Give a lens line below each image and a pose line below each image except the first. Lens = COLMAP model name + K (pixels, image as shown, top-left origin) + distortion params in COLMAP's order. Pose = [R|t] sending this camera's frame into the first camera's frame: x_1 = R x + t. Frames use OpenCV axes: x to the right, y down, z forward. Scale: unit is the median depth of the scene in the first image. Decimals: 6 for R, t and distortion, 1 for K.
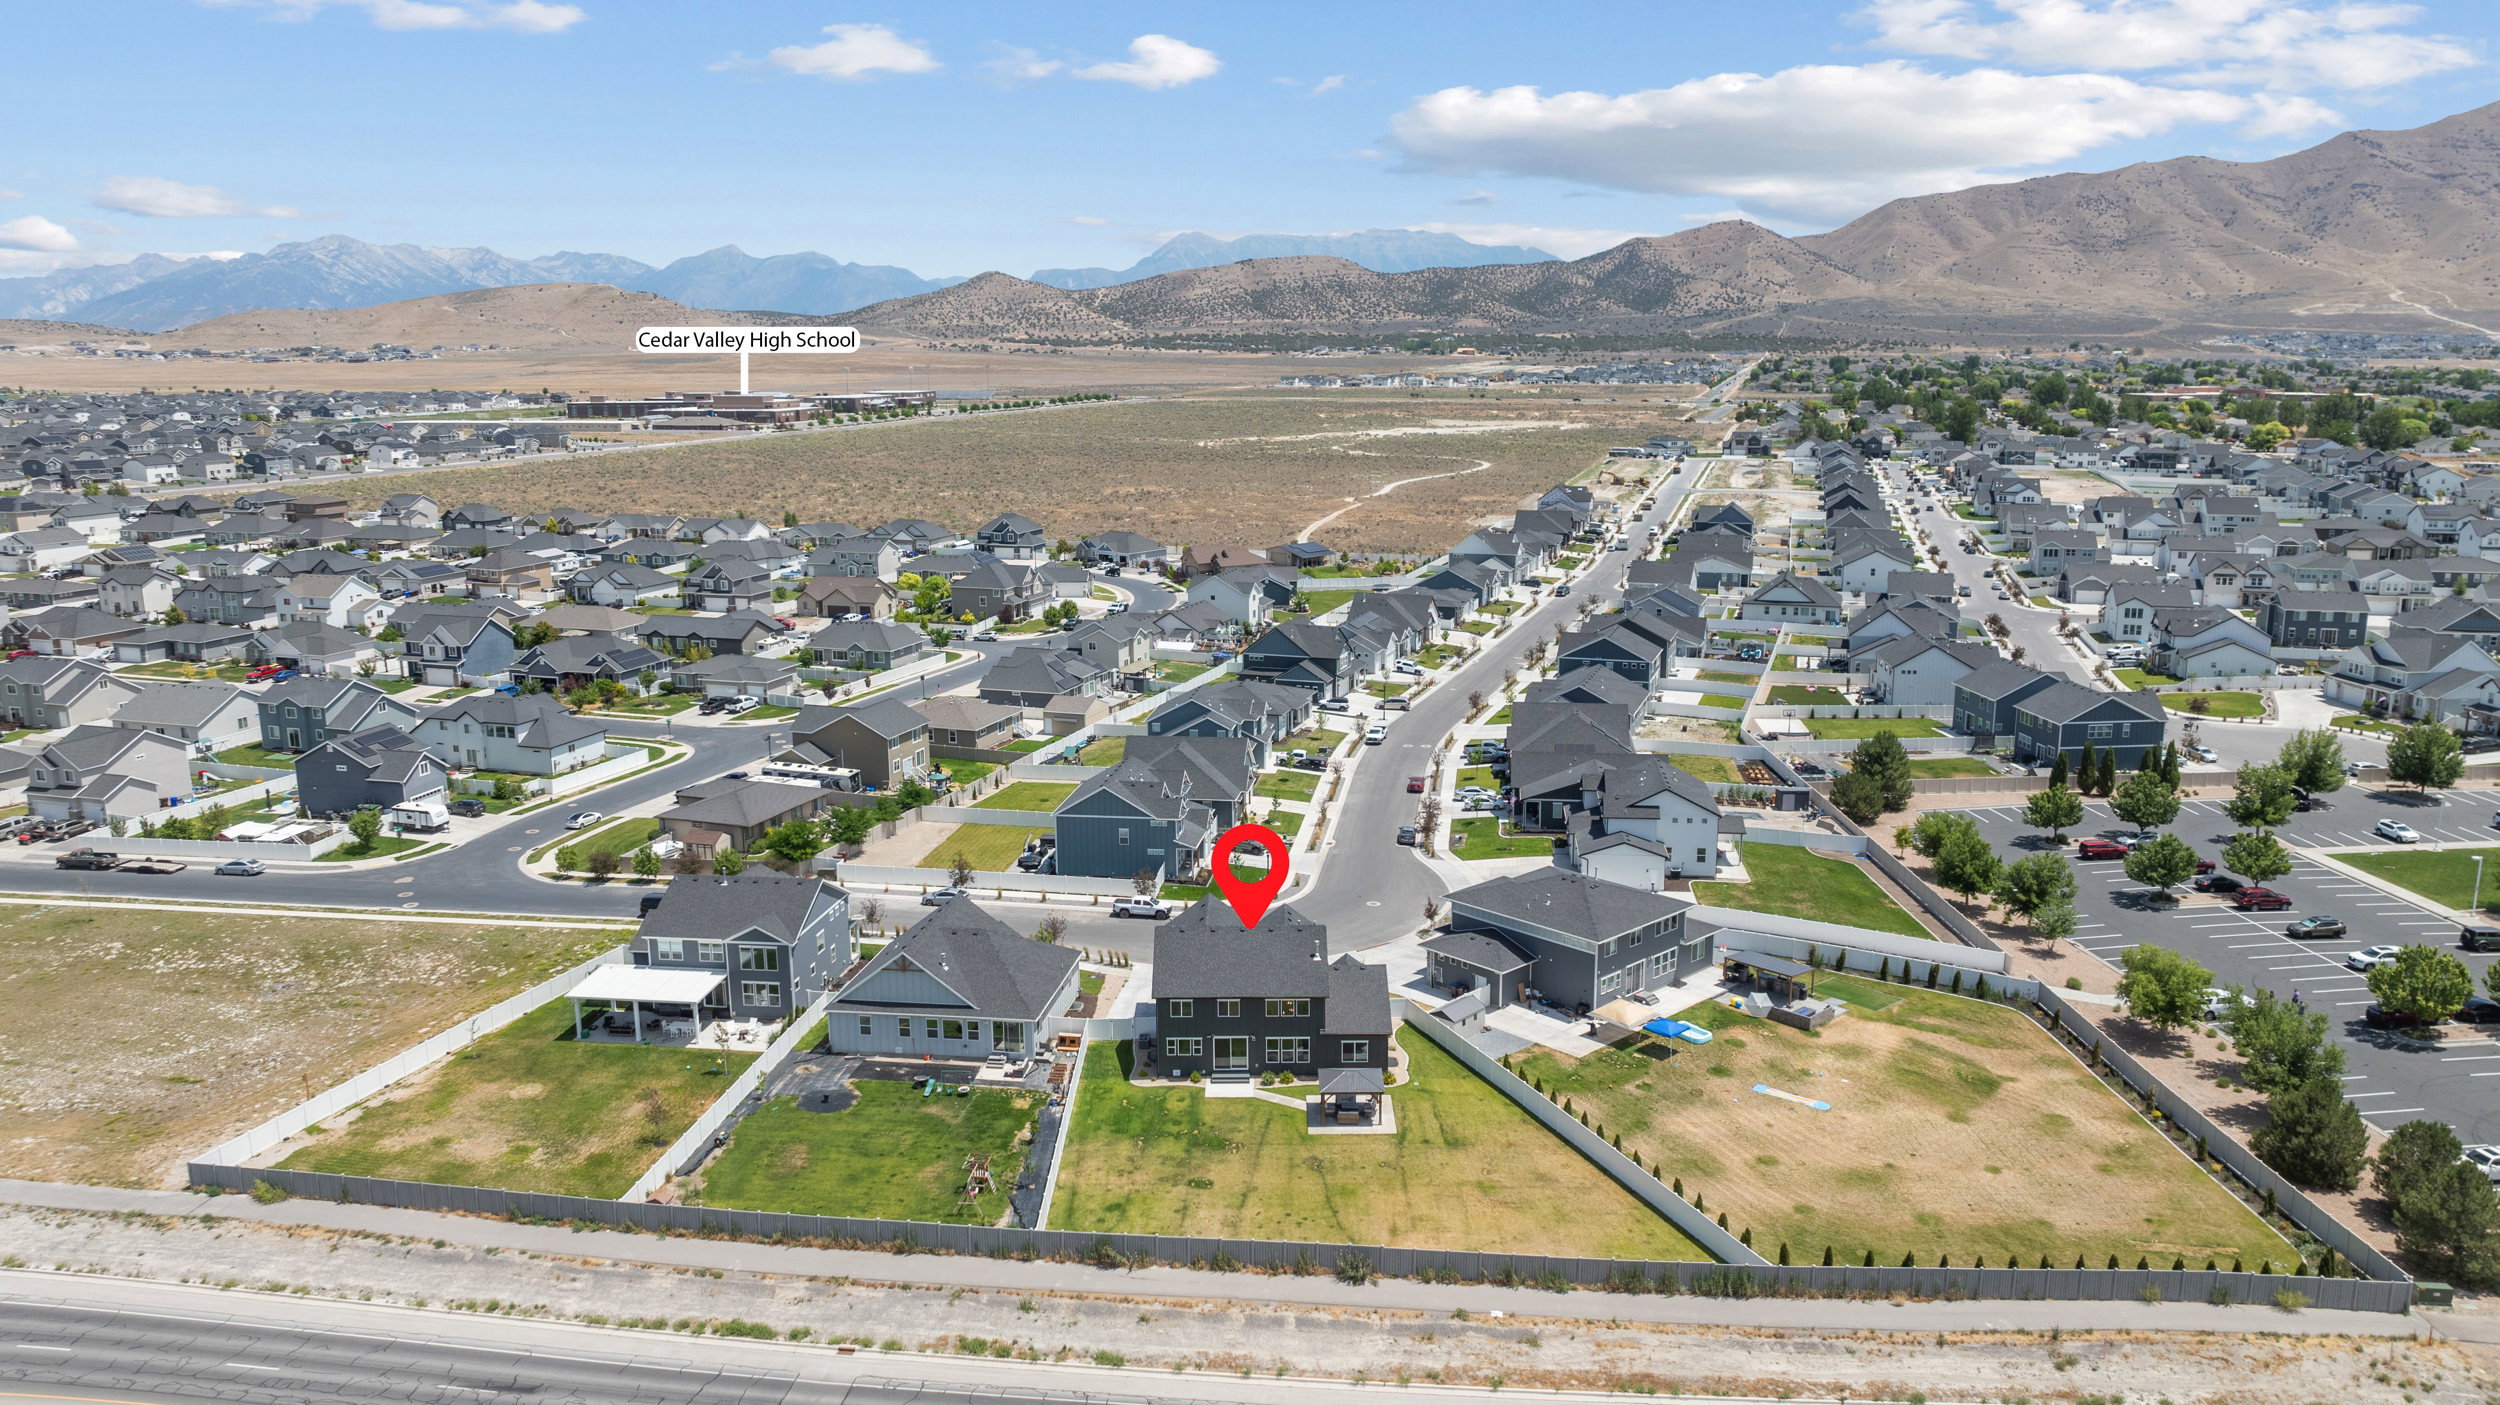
lens RADIAL K [[1751.0, 0, 1254.5], [0, 1751.0, 707.2], [0, 0, 1]] dist [-0.018524, 0.003720]
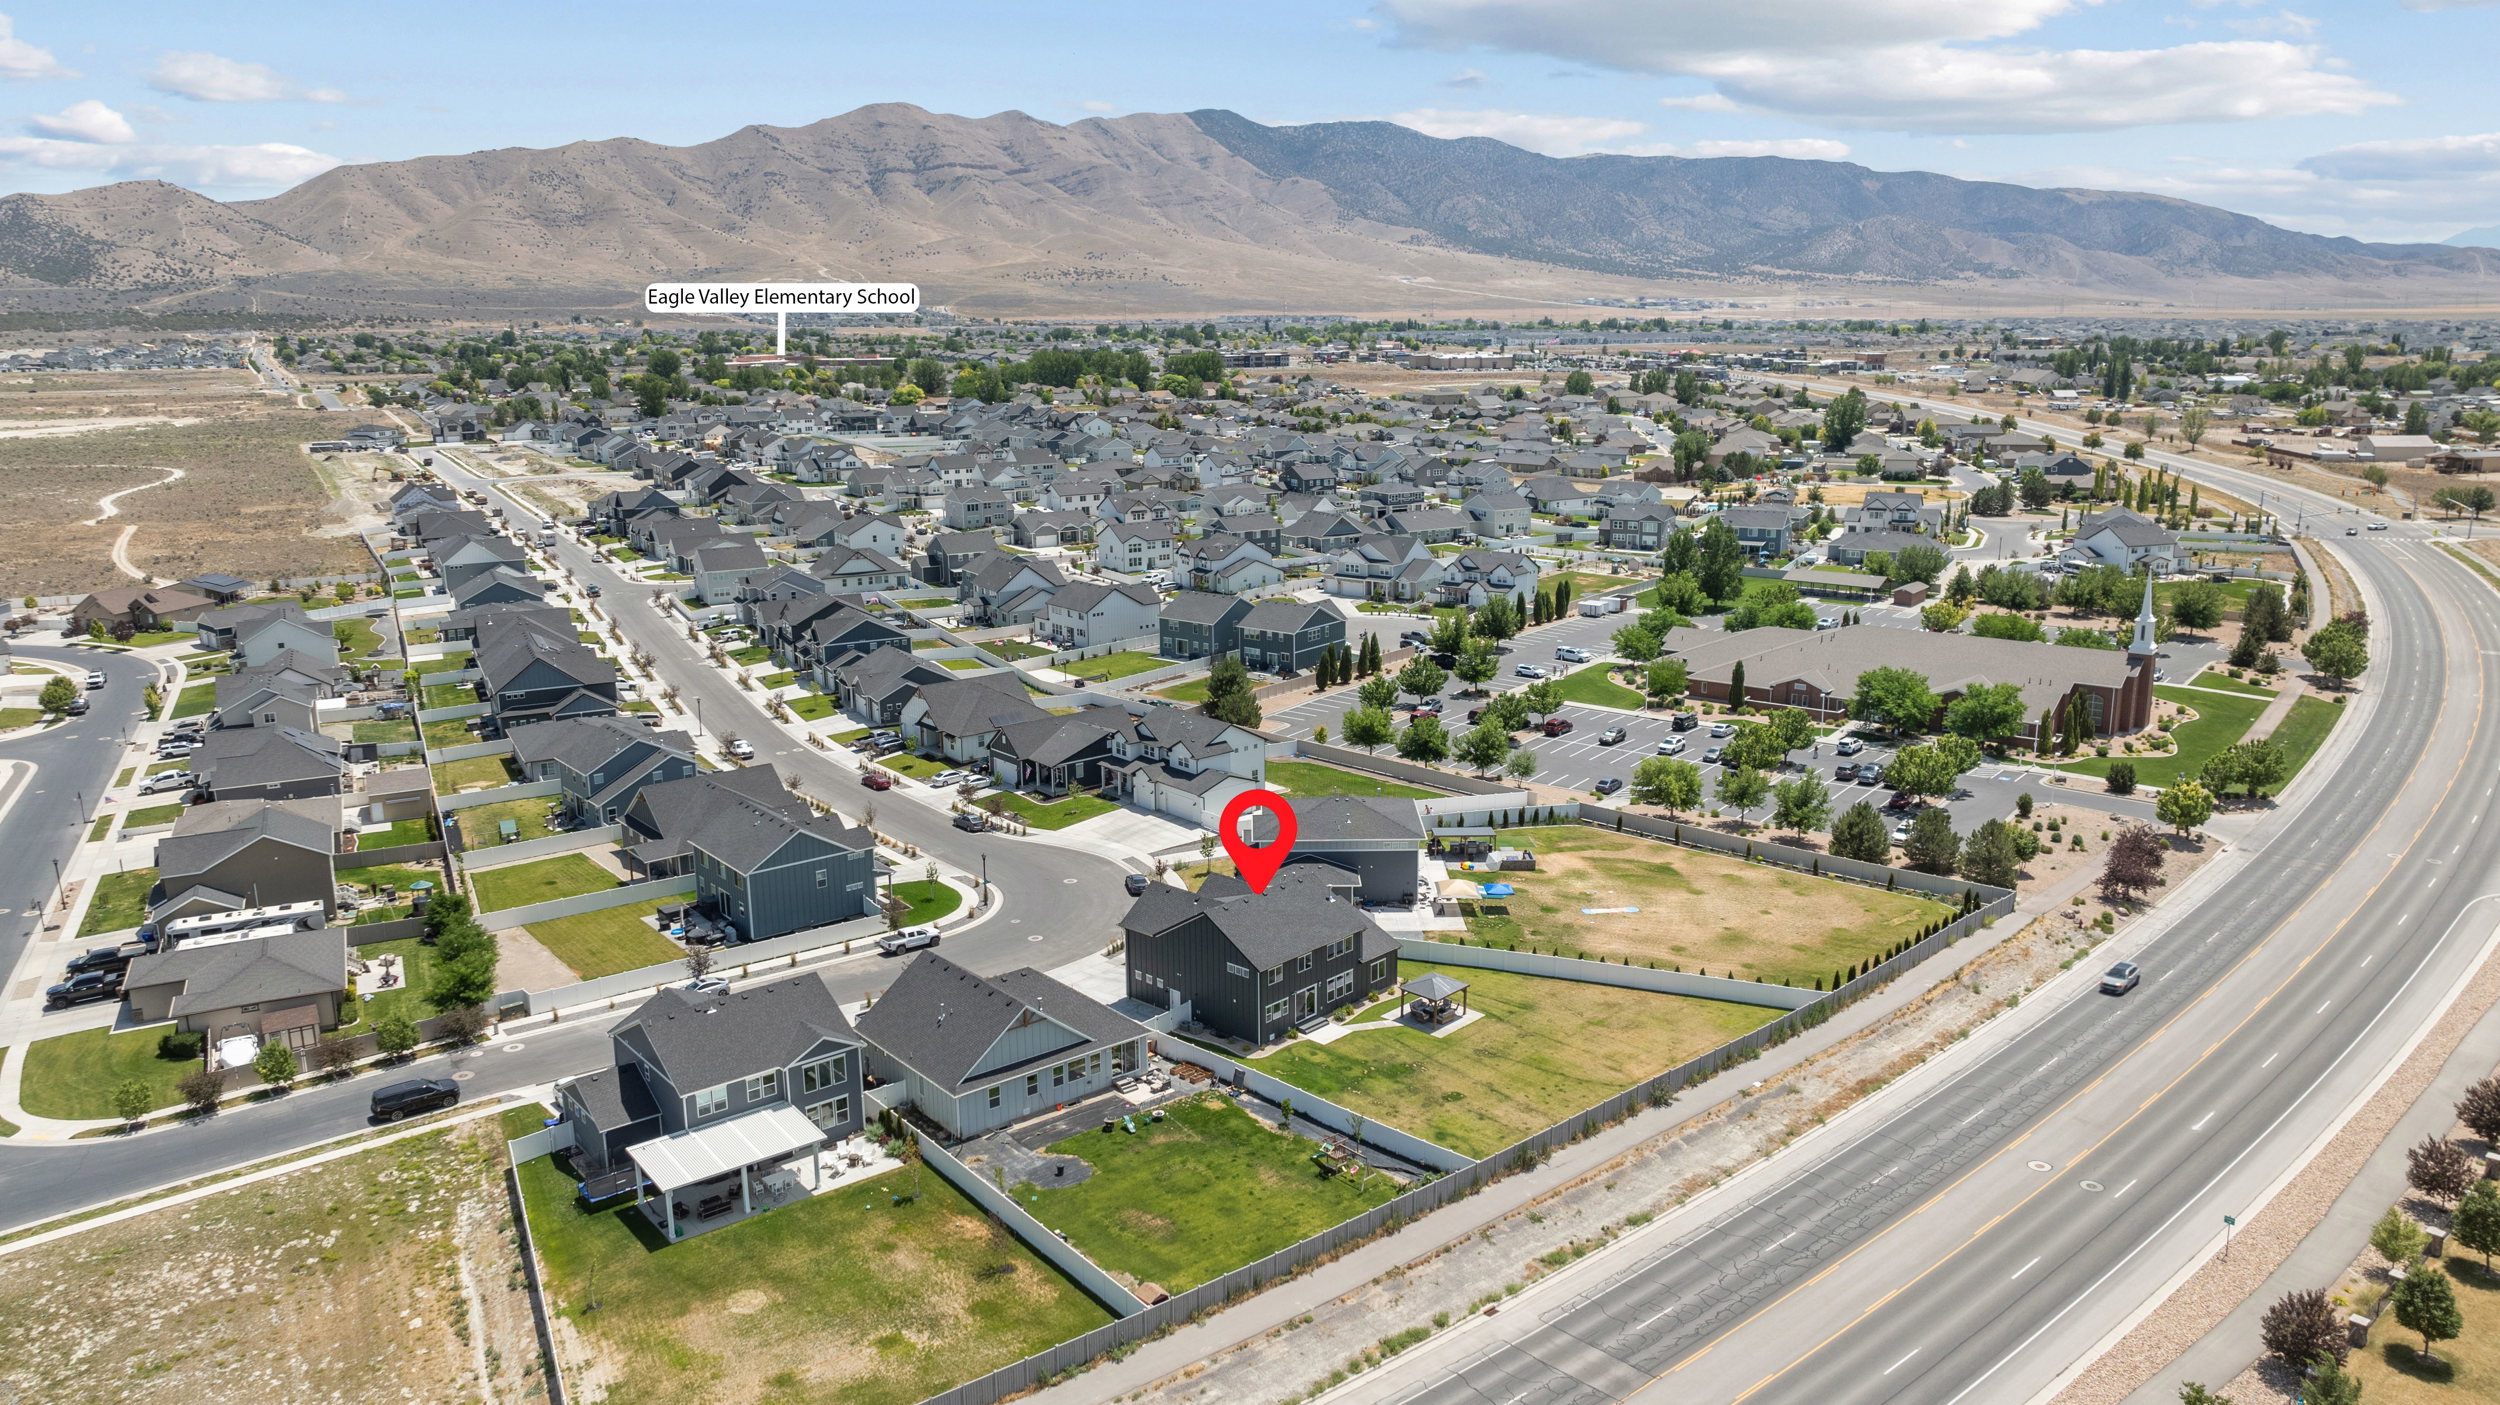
lens RADIAL K [[1751.0, 0, 1254.5], [0, 1751.0, 707.2], [0, 0, 1]] dist [-0.018524, 0.003720]
pose [[0.679815, -0.166683, 0.714190, -0.713013], [0.156015, 0.984408, 0.081242, -0.068755], [-0.716596, 0.056195, 0.695221, 0.241641]]
